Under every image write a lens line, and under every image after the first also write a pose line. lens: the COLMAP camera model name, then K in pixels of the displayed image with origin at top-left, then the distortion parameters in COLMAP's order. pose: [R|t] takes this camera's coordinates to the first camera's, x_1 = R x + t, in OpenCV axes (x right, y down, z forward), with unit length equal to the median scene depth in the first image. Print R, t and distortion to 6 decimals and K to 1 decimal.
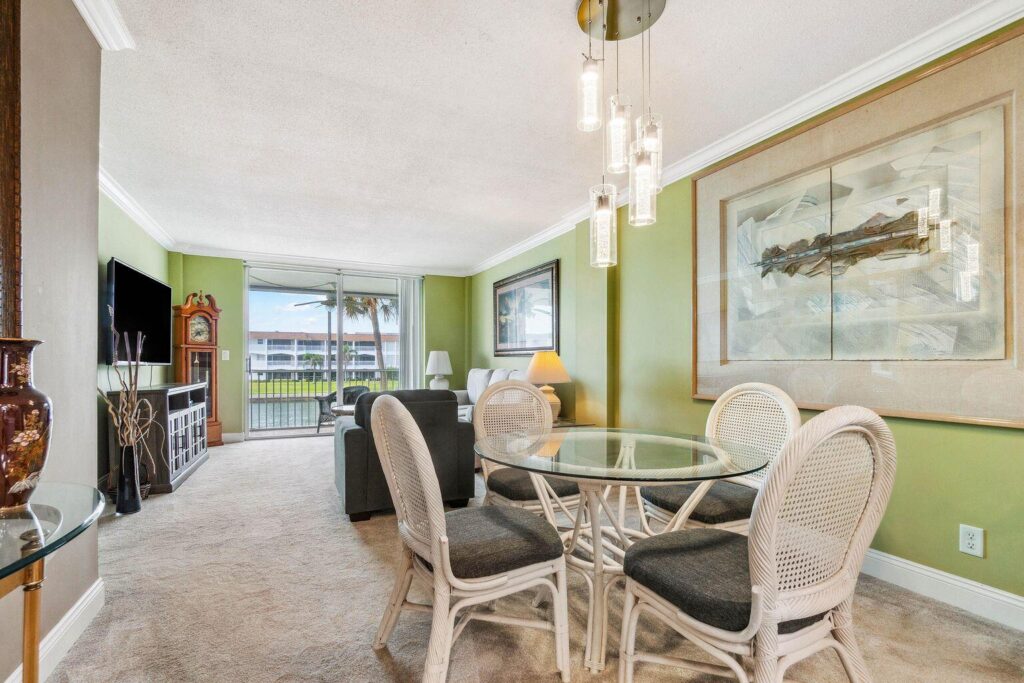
lens RADIAL K [[468.7, 0, 512.1], [0, 468.7, 363.3], [0, 0, 1]] dist [-0.000451, -0.000248]
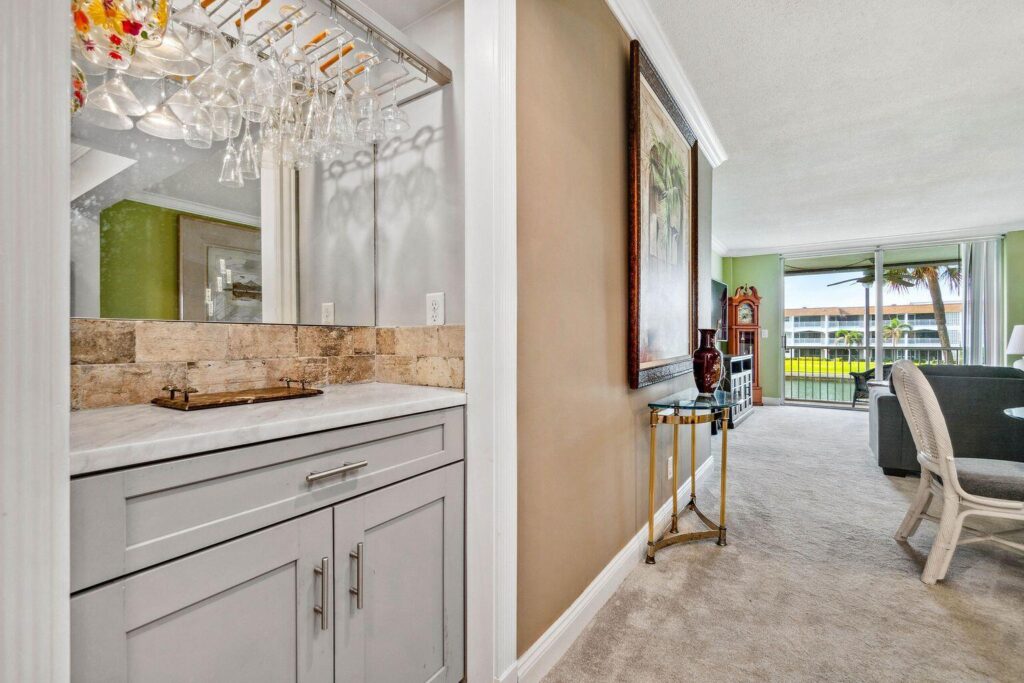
lens RADIAL K [[455.5, 0, 495.6], [0, 455.5, 340.9], [0, 0, 1]] dist [0.000785, 0.000323]
pose [[0.488579, 0.000063, -0.872520, 0.087181], [-0.000203, 1.000000, -0.000041, 0.002292], [0.872520, 0.000198, 0.488579, -0.200769]]
